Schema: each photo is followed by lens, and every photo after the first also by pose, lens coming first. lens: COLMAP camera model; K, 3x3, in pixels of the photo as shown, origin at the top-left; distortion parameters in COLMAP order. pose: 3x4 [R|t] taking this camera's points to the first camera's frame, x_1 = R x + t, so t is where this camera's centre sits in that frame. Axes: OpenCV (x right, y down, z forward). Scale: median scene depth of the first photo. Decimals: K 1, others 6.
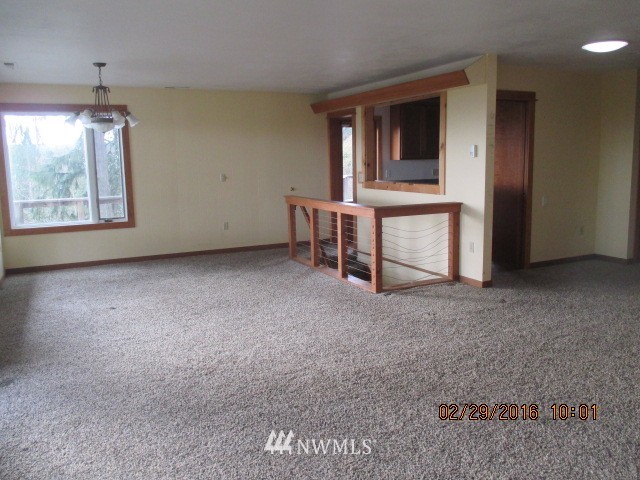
lens RADIAL K [[536.7, 0, 321.3], [0, 536.7, 241.0], [0, 0, 1]] dist [-0.009115, 0.002951]
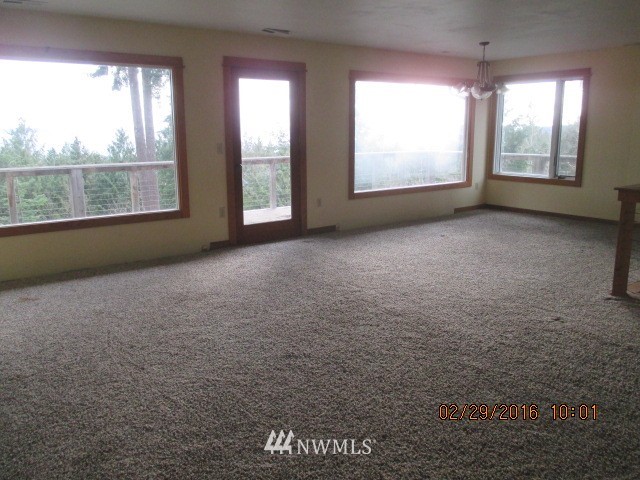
lens RADIAL K [[536.7, 0, 321.5], [0, 536.7, 238.1], [0, 0, 1]] dist [-0.009115, 0.002951]
pose [[0.170465, 0.217110, -0.961148, 0.896251], [-0.148783, 0.969912, 0.192702, -0.084602], [0.974066, 0.110154, 0.197638, 0.489270]]
